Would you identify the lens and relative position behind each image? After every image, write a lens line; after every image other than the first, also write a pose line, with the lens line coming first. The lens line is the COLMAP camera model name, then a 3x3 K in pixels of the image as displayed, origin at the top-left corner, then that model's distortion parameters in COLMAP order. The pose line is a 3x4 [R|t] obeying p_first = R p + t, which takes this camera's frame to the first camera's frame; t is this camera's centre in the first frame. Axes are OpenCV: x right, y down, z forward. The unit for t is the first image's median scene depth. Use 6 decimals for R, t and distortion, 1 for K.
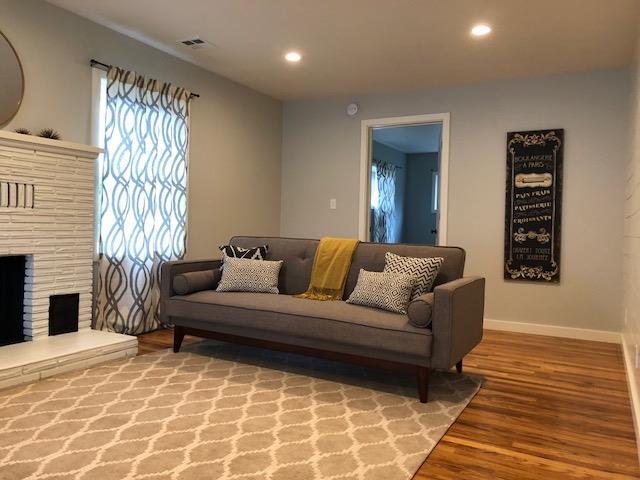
lens RADIAL K [[523.9, 0, 324.3], [0, 523.9, 237.2], [0, 0, 1]] dist [0.024532, -0.023548]
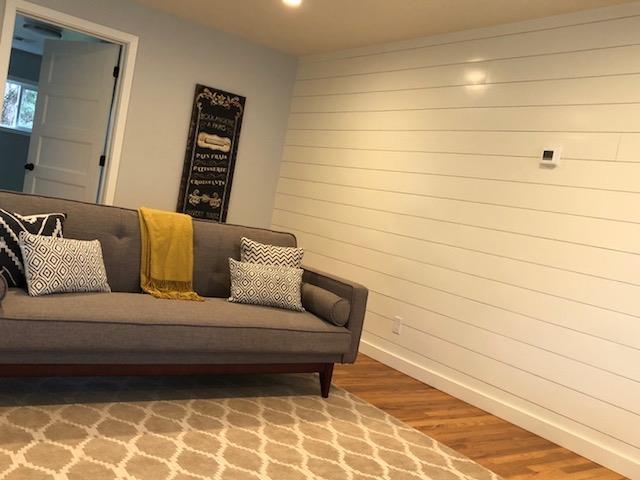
lens RADIAL K [[612.7, 0, 306.0], [0, 612.7, 228.5], [0, 0, 1]] dist [0.037469, 0.000000]
pose [[0.440554, 0.009403, 0.897677, -0.546120], [-0.145575, 0.987459, 0.061100, -0.046416], [-0.885844, -0.157597, 0.436398, 0.342886]]
